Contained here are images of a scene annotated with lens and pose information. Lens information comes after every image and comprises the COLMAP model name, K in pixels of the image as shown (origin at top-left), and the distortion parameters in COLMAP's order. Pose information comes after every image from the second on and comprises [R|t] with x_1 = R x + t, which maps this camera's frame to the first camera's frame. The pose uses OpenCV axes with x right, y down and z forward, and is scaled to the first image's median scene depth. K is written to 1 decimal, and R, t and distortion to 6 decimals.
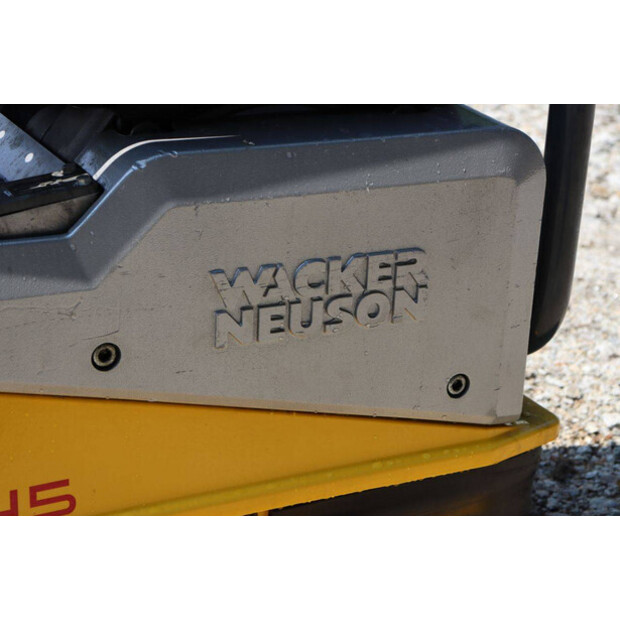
lens RADIAL K [[1449.6, 0, 317.5], [0, 1449.6, 310.8], [0, 0, 1]] dist [0.371734, 0.927797]
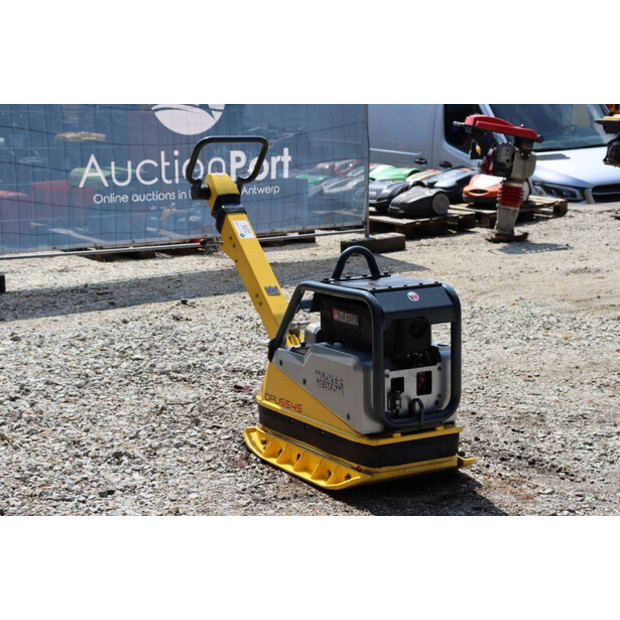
lens RADIAL K [[1373.2, 0, 310.0], [0, 1373.2, 310.0], [0, 0, 1]] dist [0.343099, 0.491616]
pose [[0.063280, 0.107635, -0.992175, 4.304985], [-0.338202, 0.937654, 0.080150, -0.556136], [0.938944, 0.330484, 0.095737, 0.465590]]
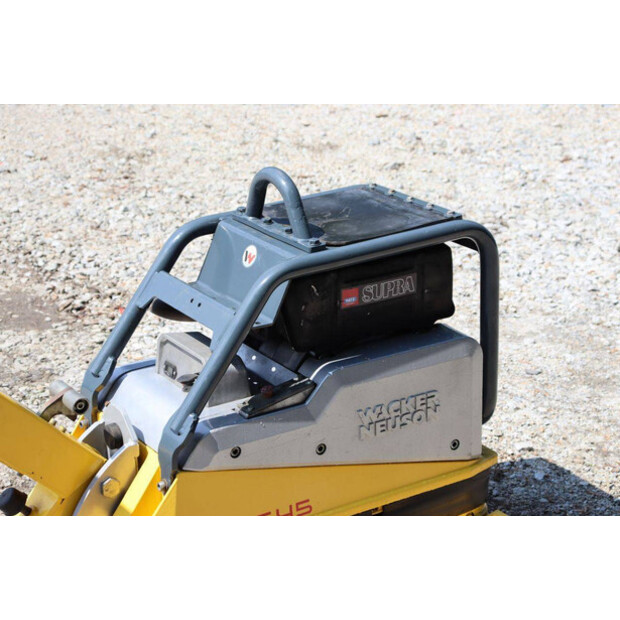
lens RADIAL K [[1449.6, 0, 317.5], [0, 1449.6, 310.8], [0, 0, 1]] dist [0.371734, 0.927797]
pose [[0.993211, -0.093694, 0.068945, -0.288865], [0.094775, 0.995419, -0.012567, -0.168319], [-0.067452, 0.019016, 0.997541, -1.450332]]
